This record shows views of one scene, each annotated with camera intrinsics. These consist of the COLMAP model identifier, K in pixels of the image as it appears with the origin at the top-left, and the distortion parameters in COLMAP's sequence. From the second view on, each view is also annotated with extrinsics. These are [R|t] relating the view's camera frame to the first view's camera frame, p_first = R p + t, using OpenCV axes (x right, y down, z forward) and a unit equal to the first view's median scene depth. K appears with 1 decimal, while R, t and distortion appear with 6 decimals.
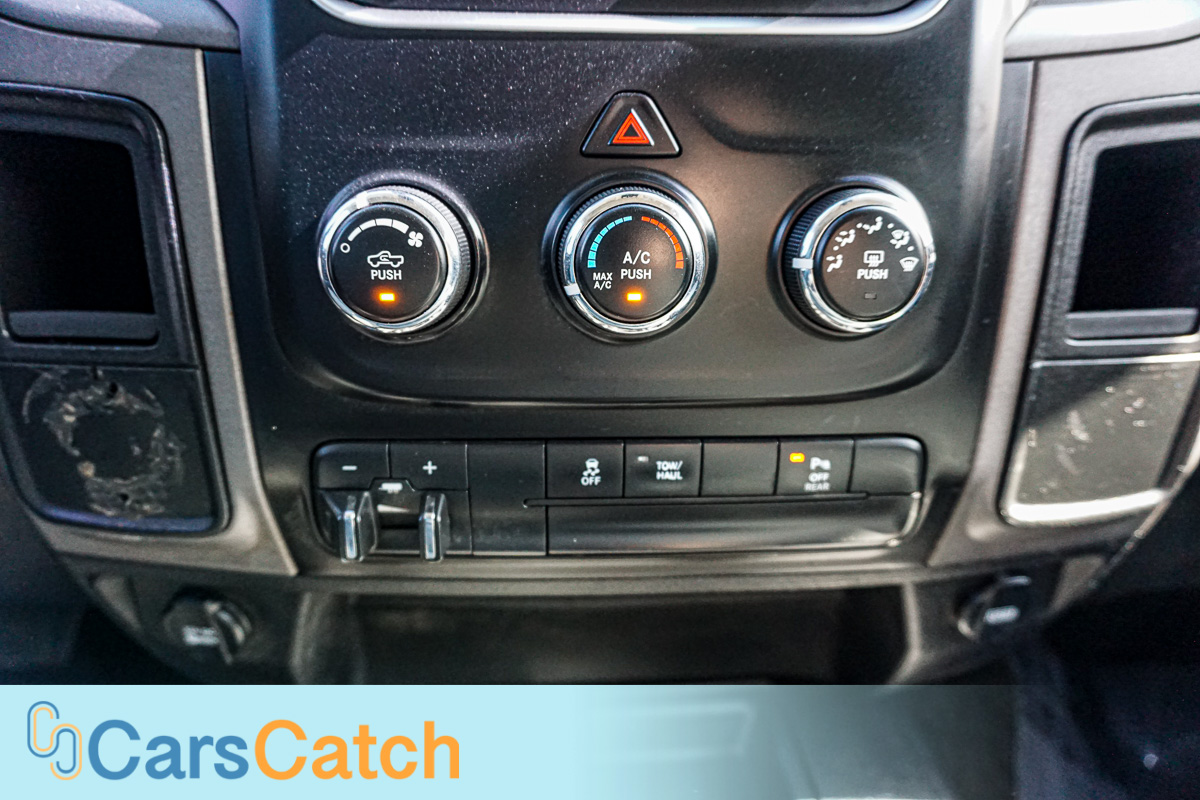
lens RADIAL K [[811.4, 0, 597.6], [0, 811.4, 392.8], [0, 0, 1]] dist [-0.044208, 0.036294]
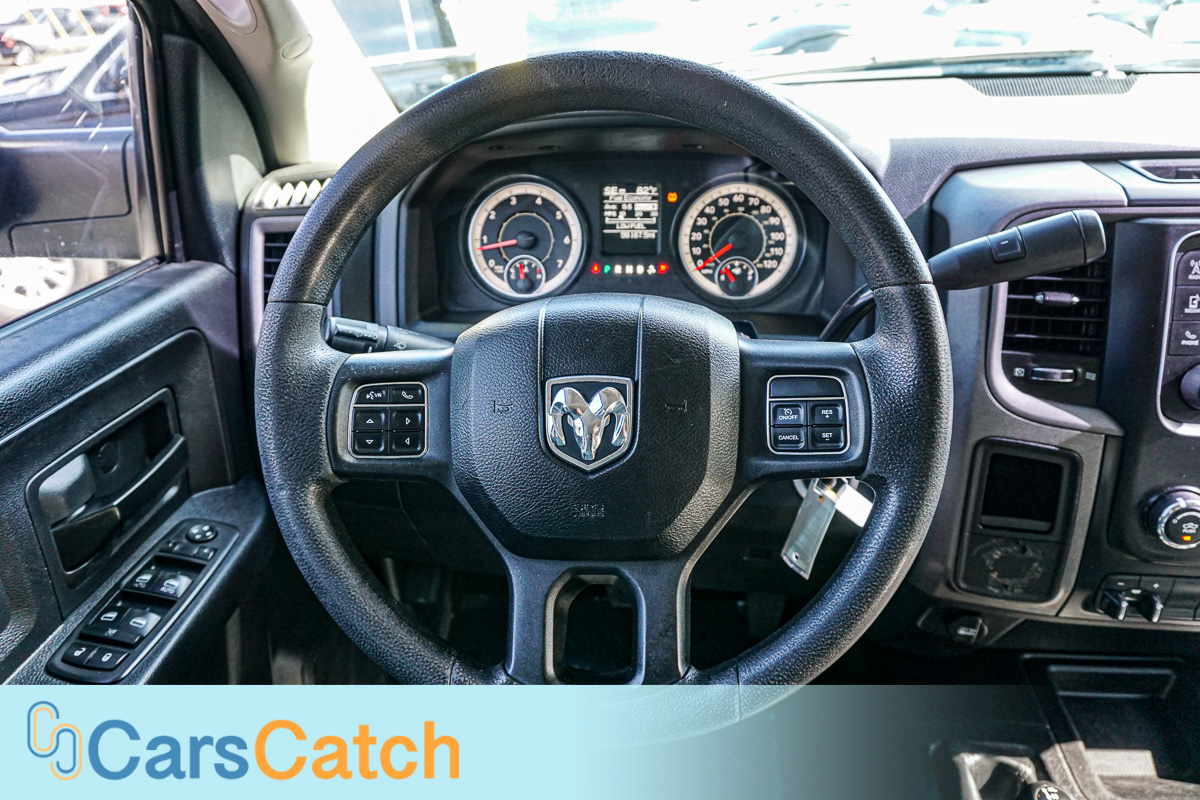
lens RADIAL K [[811.4, 0, 597.6], [0, 811.4, 392.8], [0, 0, 1]] dist [-0.044208, 0.036294]
pose [[0.987793, 0.031696, -0.152515, -1.513191], [-0.015453, 0.994190, 0.106528, -0.714527], [0.155006, -0.102871, 0.982543, -1.570694]]
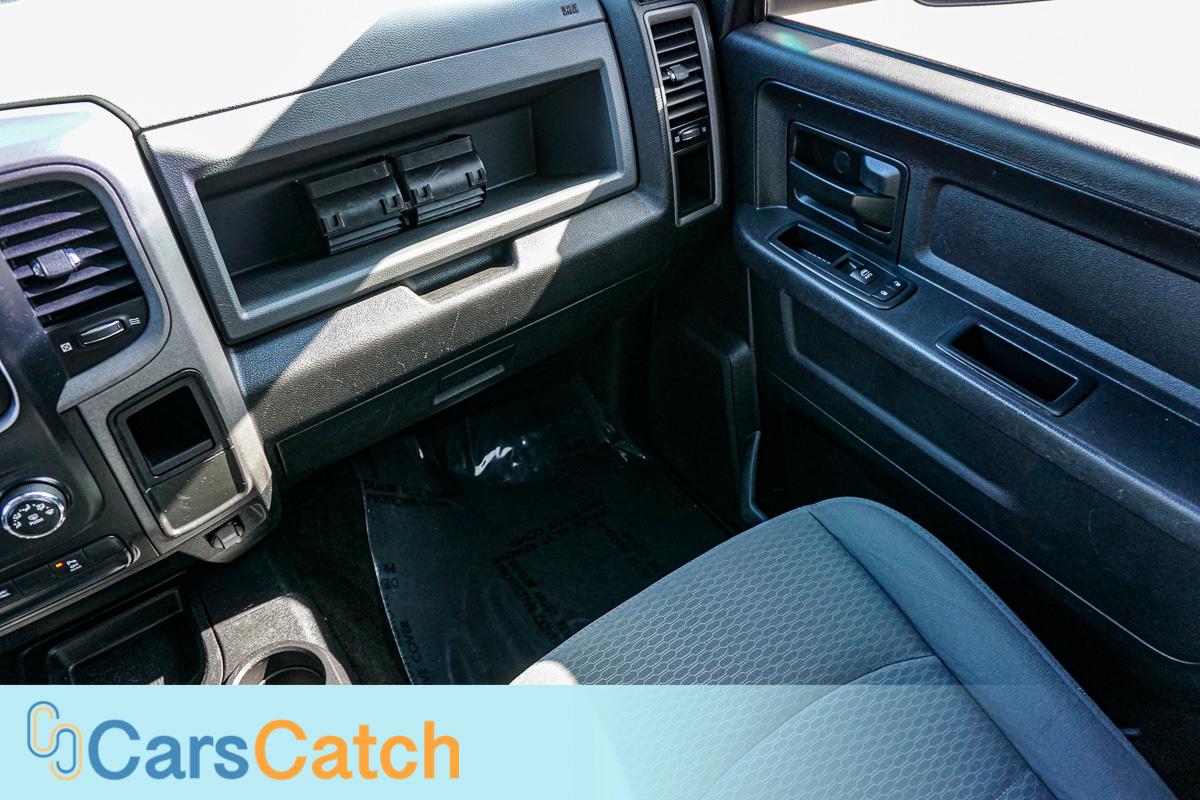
lens RADIAL K [[811.4, 0, 597.6], [0, 811.4, 392.8], [0, 0, 1]] dist [-0.044208, 0.036294]
pose [[0.844656, -0.373860, 0.383126, 0.895073], [0.220766, 0.895292, 0.386929, -0.969568], [-0.487667, -0.242240, 0.838749, -1.704213]]
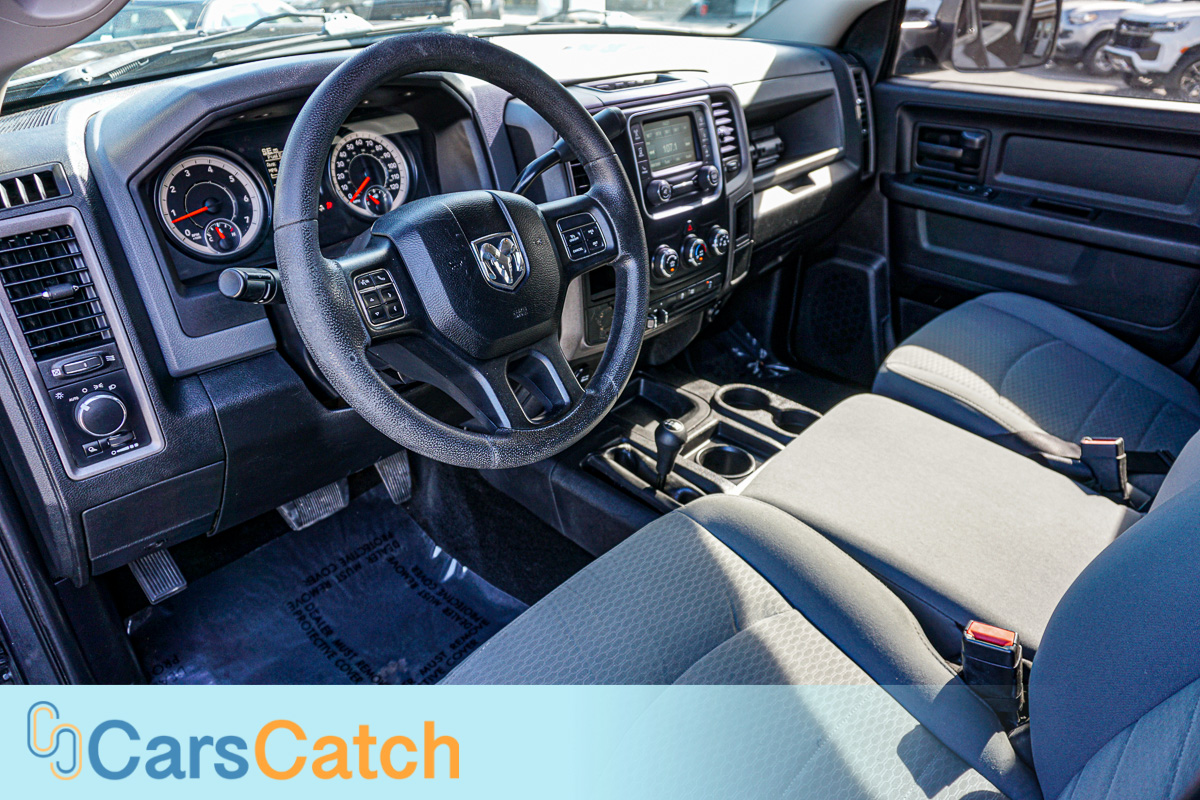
lens RADIAL K [[811.4, 0, 597.6], [0, 811.4, 392.8], [0, 0, 1]] dist [-0.044208, 0.036294]
pose [[0.703280, -0.340811, 0.623895, -3.520209], [0.239828, 0.939890, 0.243083, -0.646169], [-0.669238, -0.021328, 0.742742, -2.214842]]
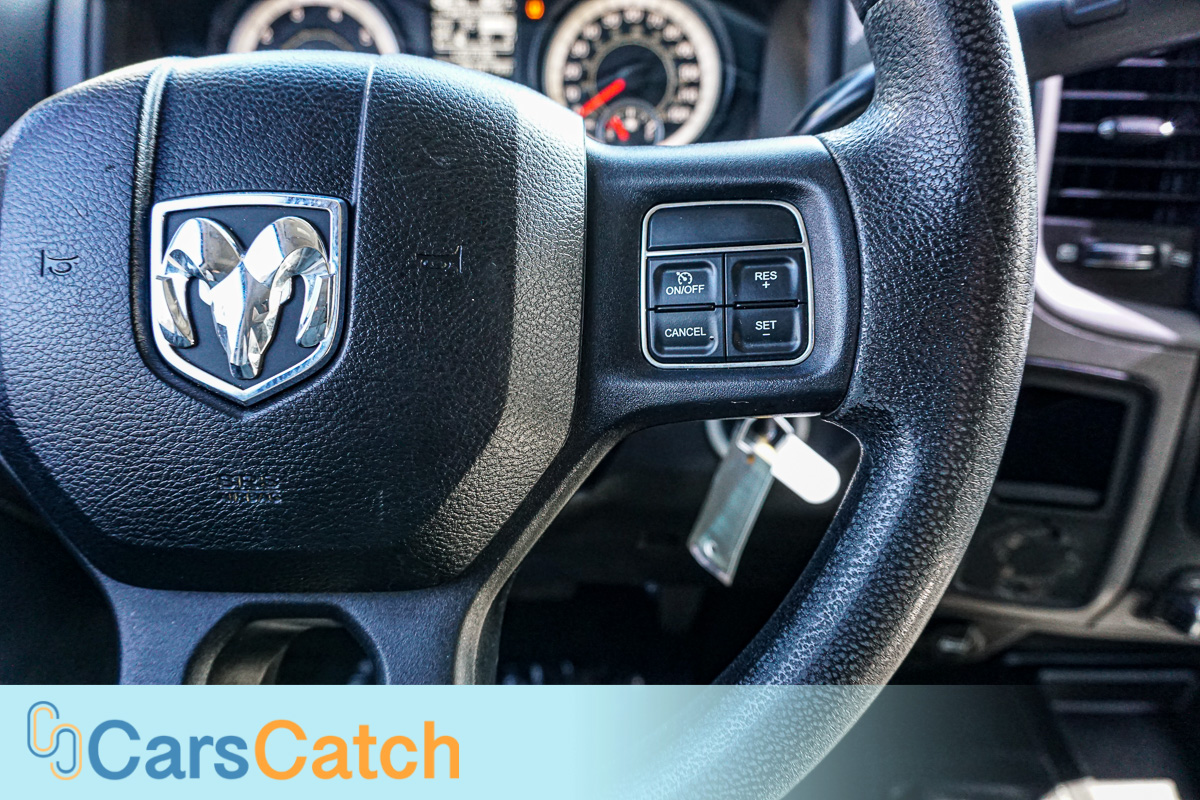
lens RADIAL K [[811.4, 0, 597.6], [0, 811.4, 392.8], [0, 0, 1]] dist [-0.044208, 0.036294]
pose [[0.997016, 0.036662, -0.067937, -1.397052], [-0.025855, 0.987792, 0.153621, -0.496596], [0.072739, -0.151406, 0.985792, -0.608106]]
